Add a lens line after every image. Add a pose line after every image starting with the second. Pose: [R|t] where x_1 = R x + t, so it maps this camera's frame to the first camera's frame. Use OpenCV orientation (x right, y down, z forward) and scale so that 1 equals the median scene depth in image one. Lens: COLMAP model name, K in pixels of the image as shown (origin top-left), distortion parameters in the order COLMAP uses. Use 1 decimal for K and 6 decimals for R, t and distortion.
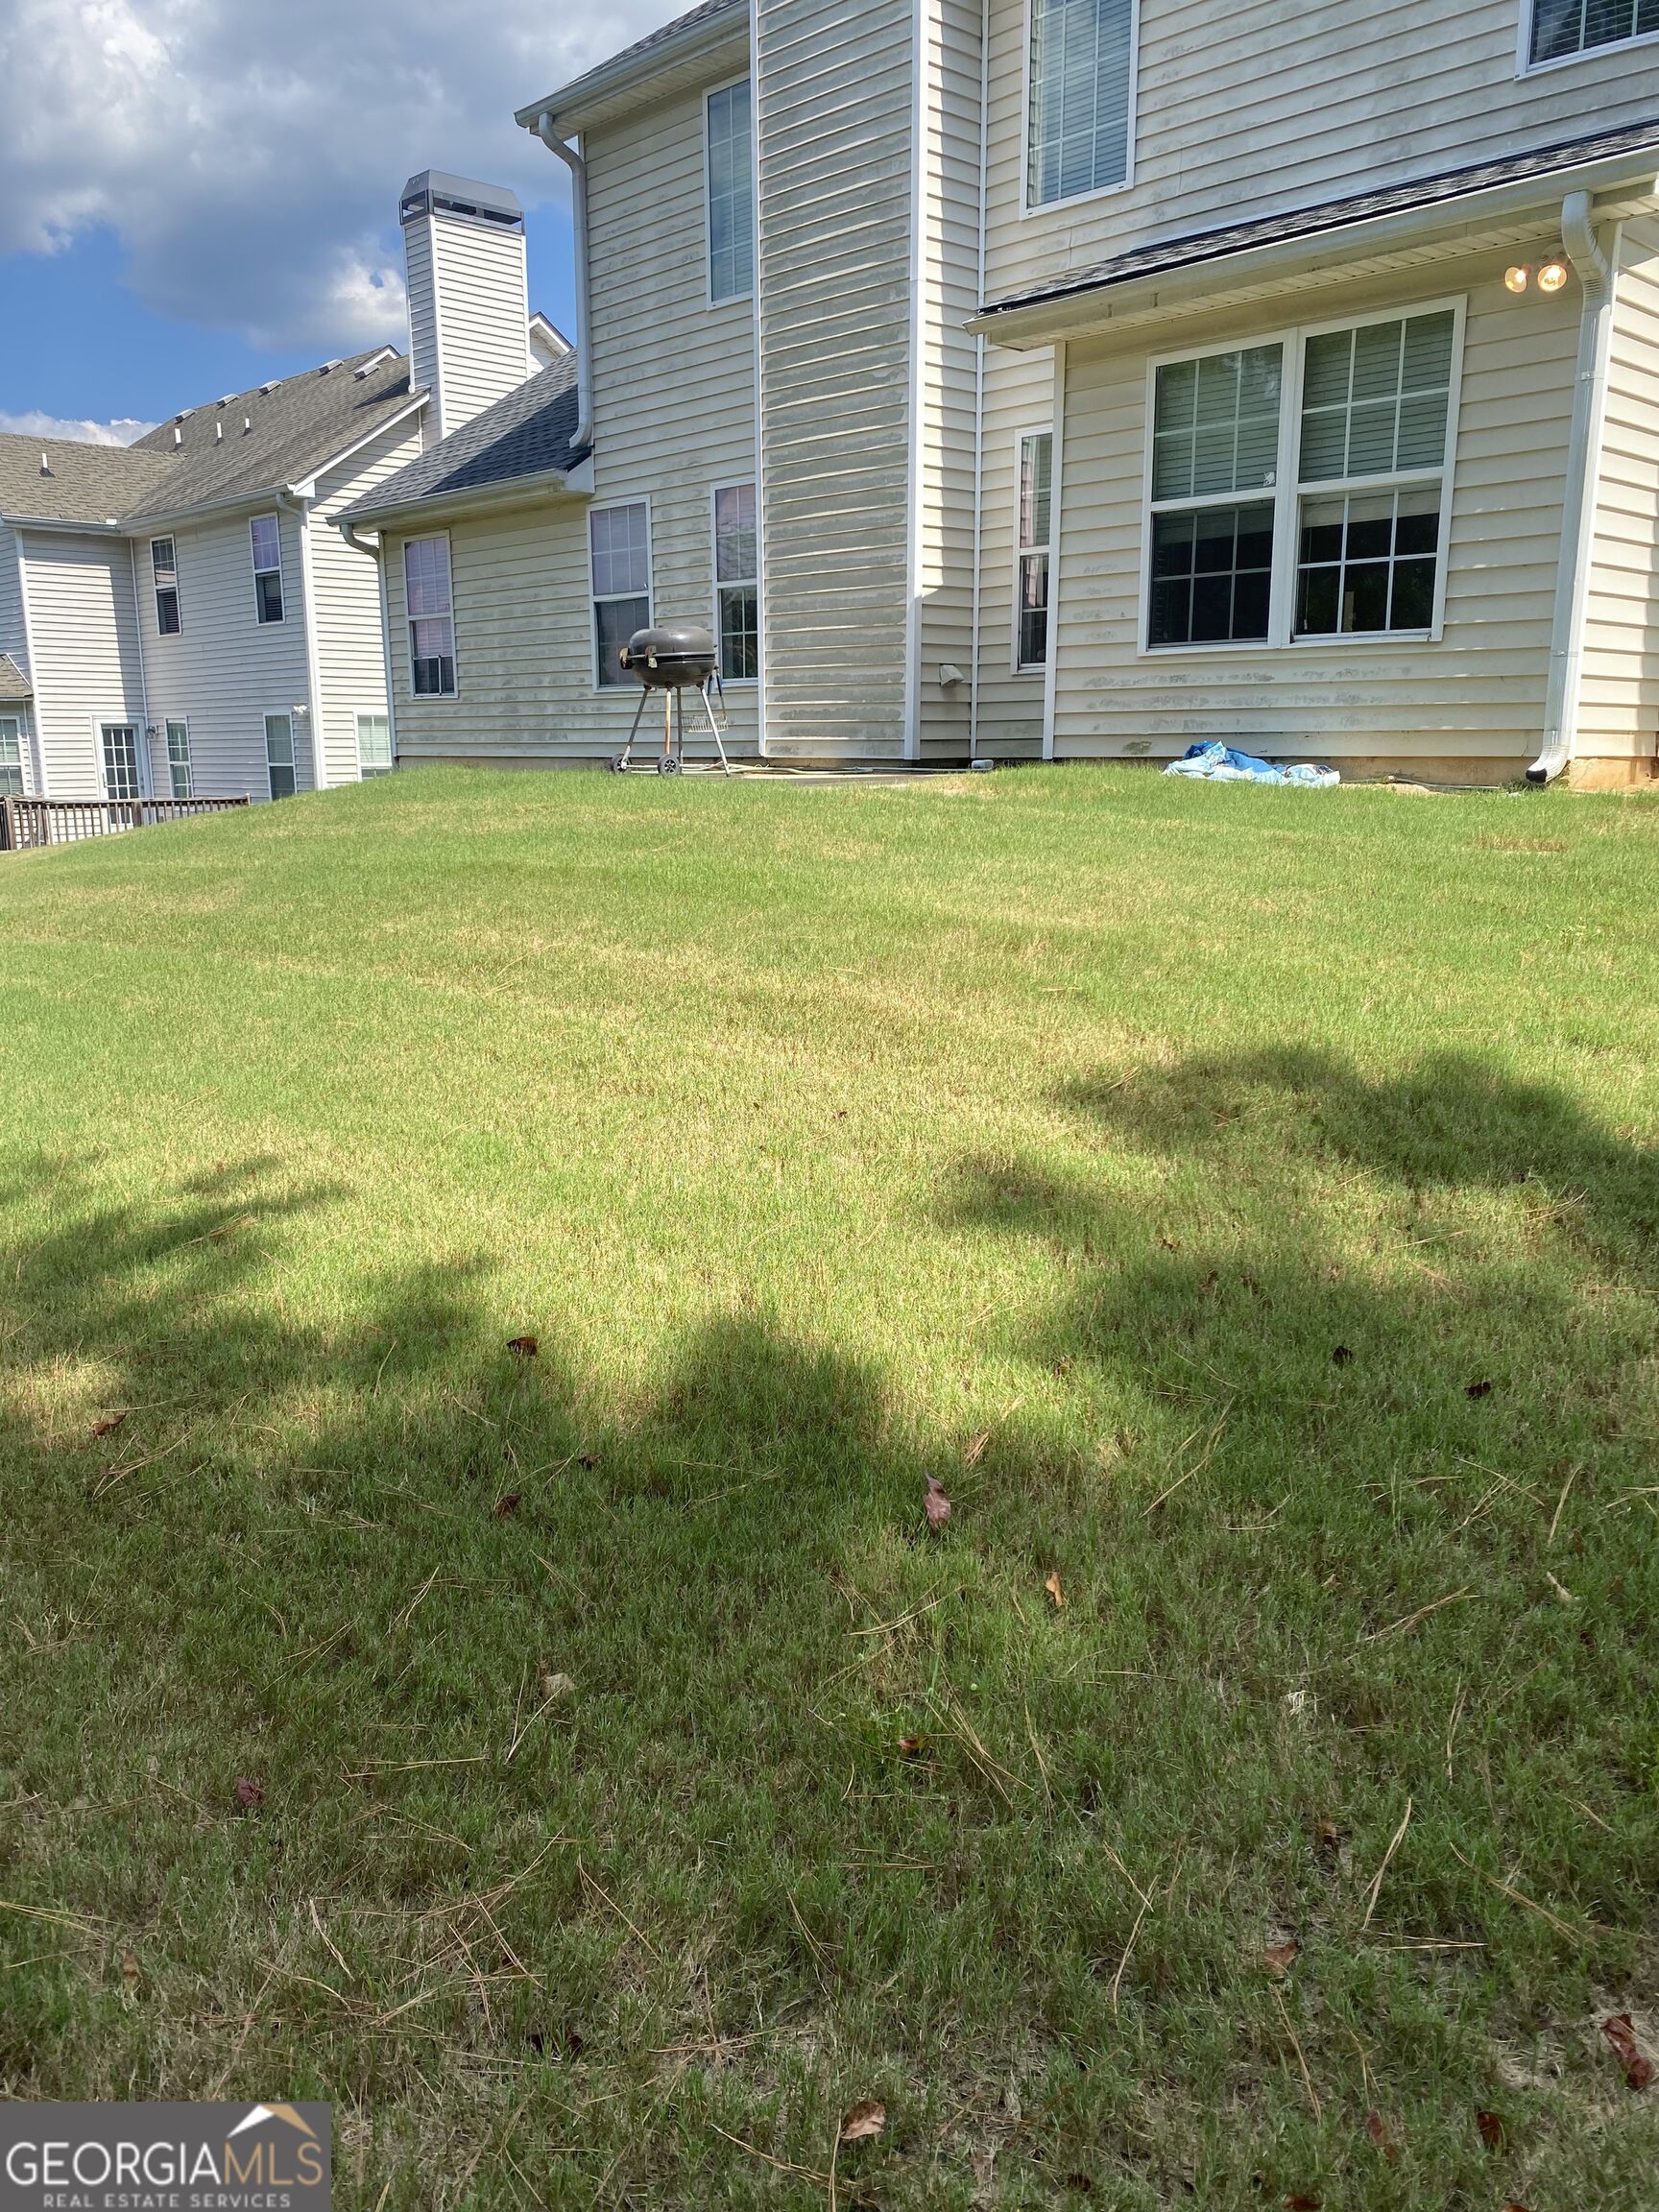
lens RADIAL K [[1682.5, 0, 839.6], [0, 1682.5, 1101.2], [0, 0, 1]] dist [0.040349, -0.040343]
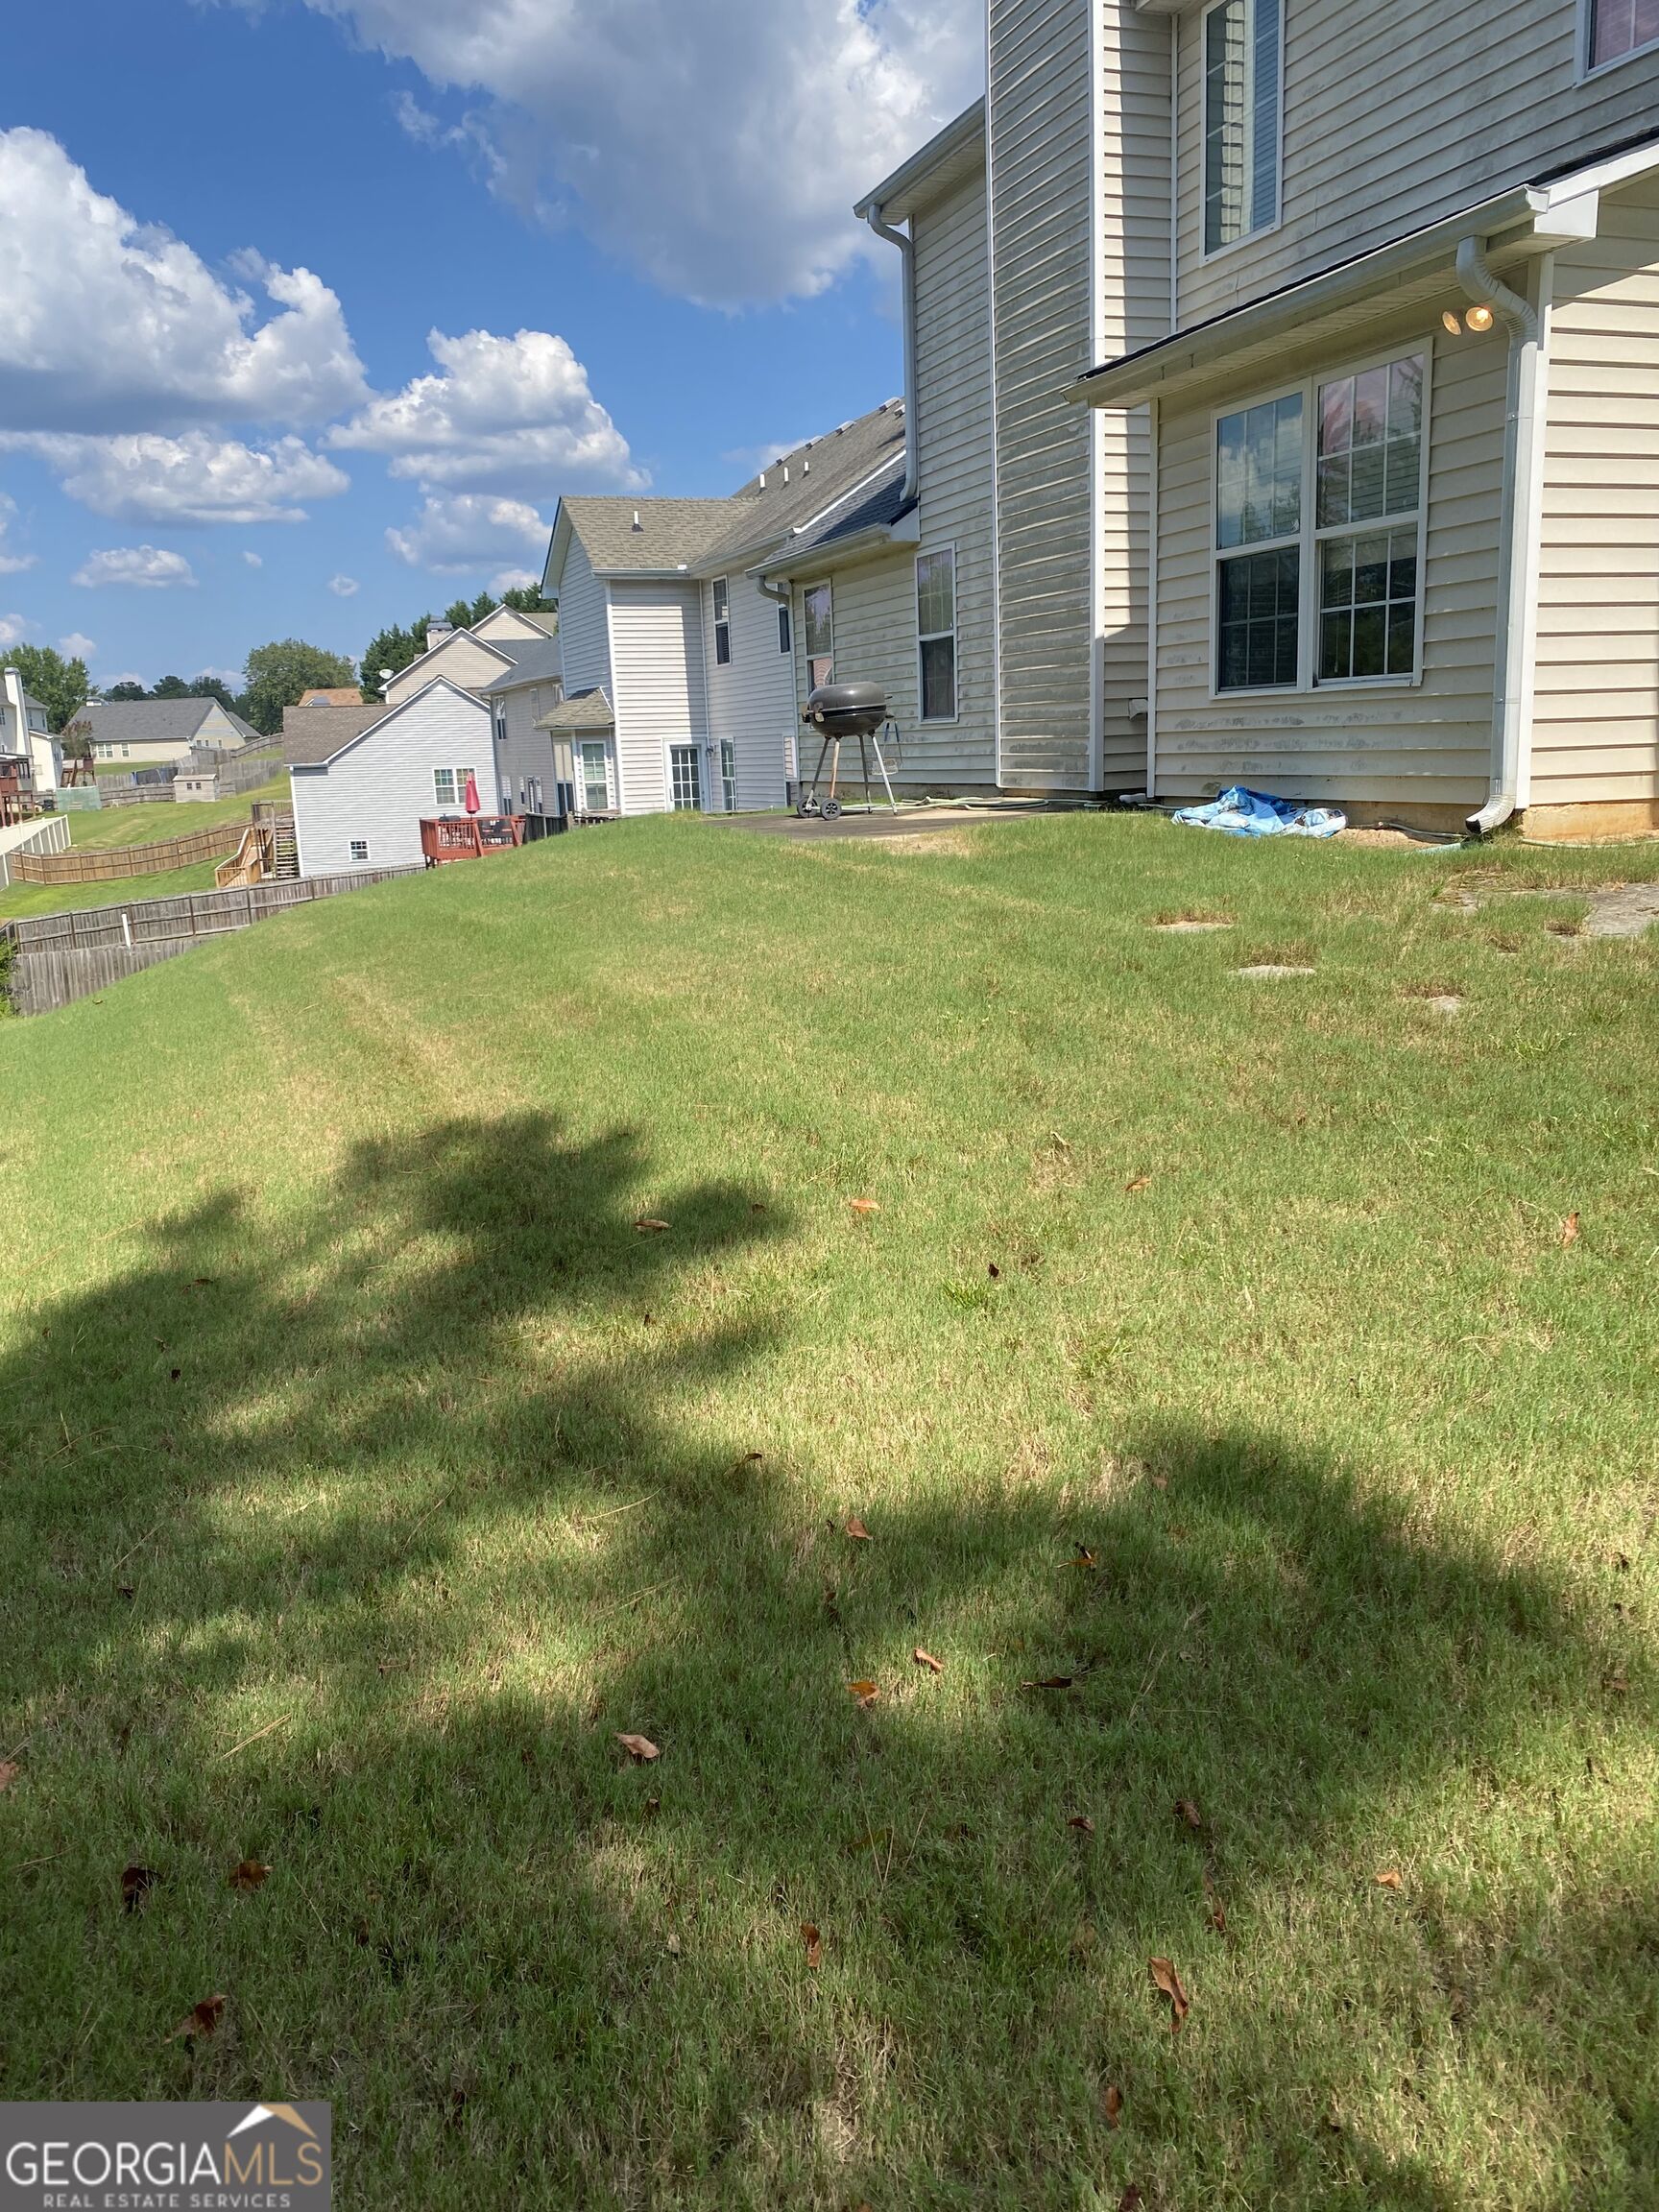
lens RADIAL K [[1727.1, 0, 828.5], [0, 1727.1, 1017.9], [0, 0, 1]] dist [0.079116, -0.059099]
pose [[0.921974, 0.031515, -0.385967, 0.330011], [-0.048181, 0.998274, -0.033581, -0.023590], [0.384243, 0.049557, 0.921901, -0.035274]]
